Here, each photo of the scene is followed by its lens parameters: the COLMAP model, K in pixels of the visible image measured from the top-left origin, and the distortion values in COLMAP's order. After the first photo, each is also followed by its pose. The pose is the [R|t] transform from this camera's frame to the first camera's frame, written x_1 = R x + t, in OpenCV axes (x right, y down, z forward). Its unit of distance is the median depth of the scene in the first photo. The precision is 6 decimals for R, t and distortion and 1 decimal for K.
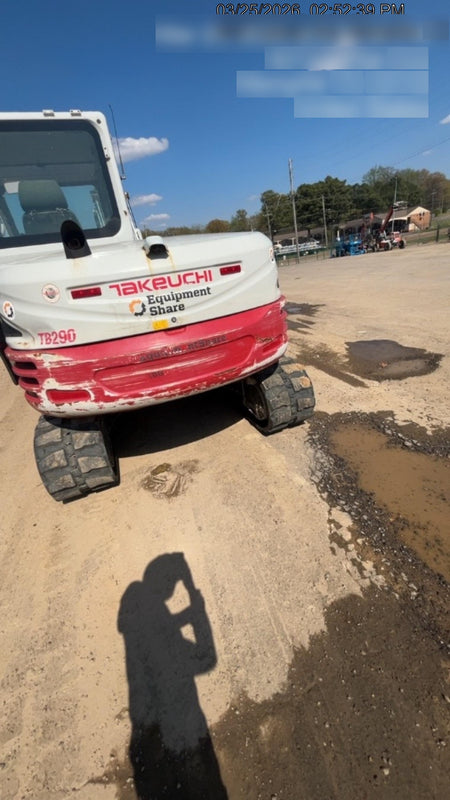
lens RADIAL K [[307.0, 0, 227.7], [0, 307.0, 398.2], [0, 0, 1]] dist [-0.000223, -0.000021]
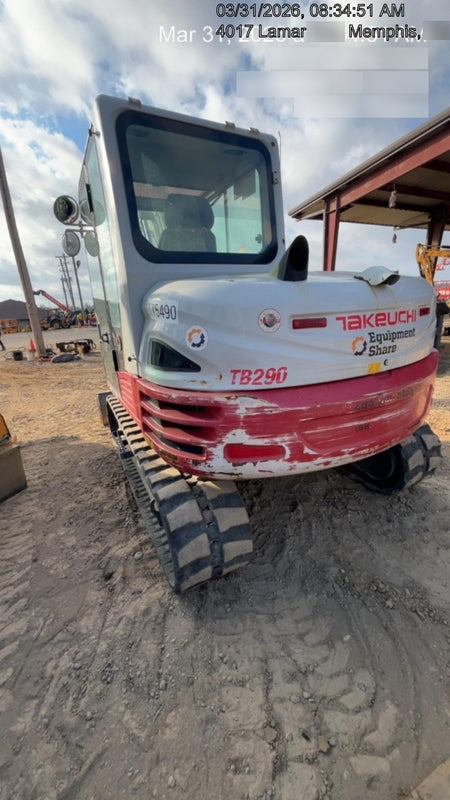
lens RADIAL K [[307.0, 0, 227.7], [0, 307.0, 398.2], [0, 0, 1]] dist [-0.000223, -0.000021]
pose [[0.989040, 0.040303, 0.142039, -0.722228], [-0.019950, 0.989680, -0.141902, -0.033229], [-0.146292, 0.137513, 0.979637, 0.261855]]
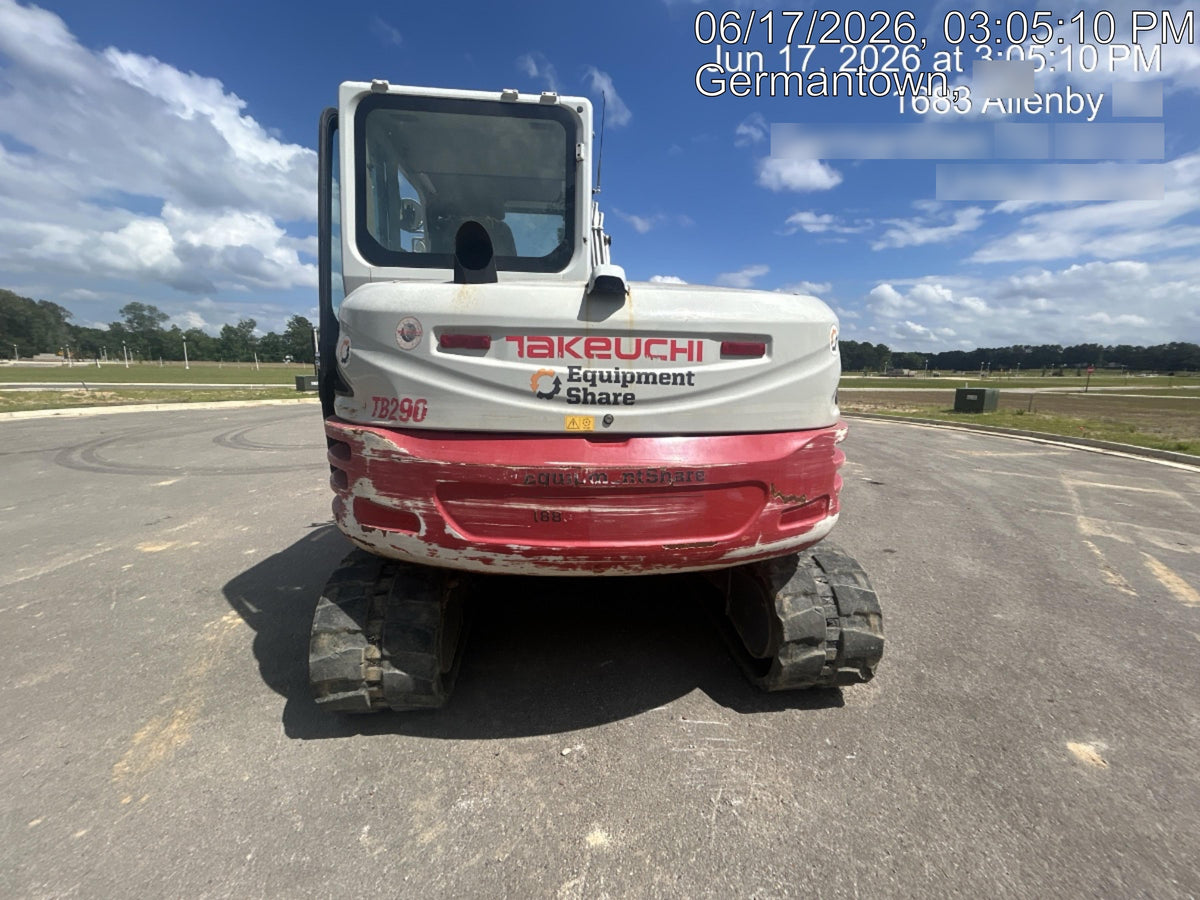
lens RADIAL K [[483.1, 0, 605.2], [0, 483.1, 448.9], [0, 0, 1]] dist [0.000892, -0.000026]
pose [[0.946706, 0.201070, -0.251632, 0.028759], [-0.253896, 0.946570, -0.198853, -0.051287], [0.198203, 0.252144, 0.947174, 0.262871]]
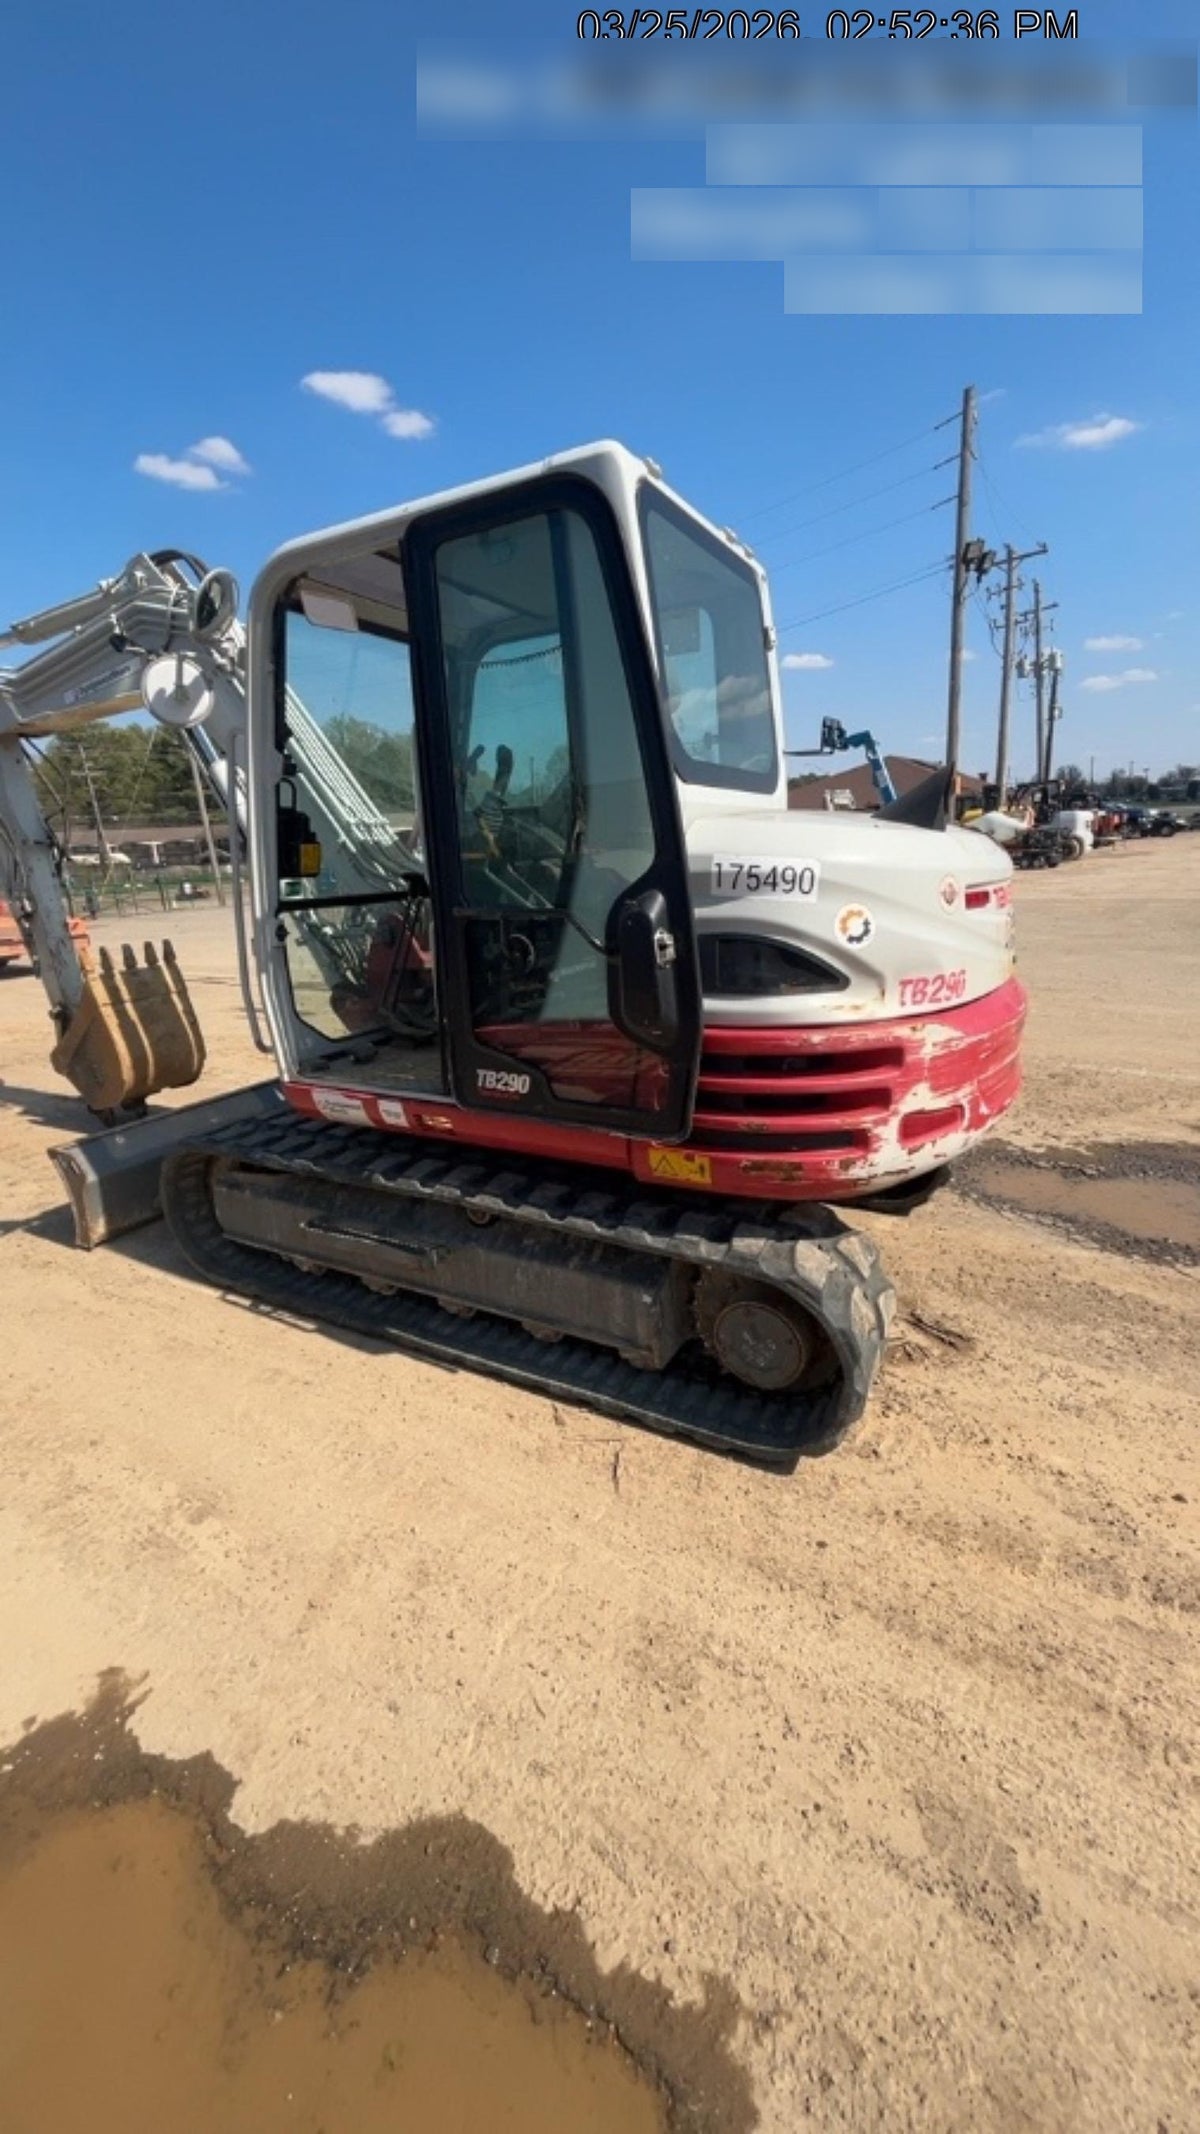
lens RADIAL K [[819.0, 0, 607.3], [0, 819.0, 1062.3], [0, 0, 1]] dist [-0.000223, -0.000021]
pose [[0.766167, -0.057392, 0.640074, -1.652155], [0.205330, 0.965659, -0.159194, -0.001948], [-0.608957, 0.253396, 0.751640, 0.410065]]
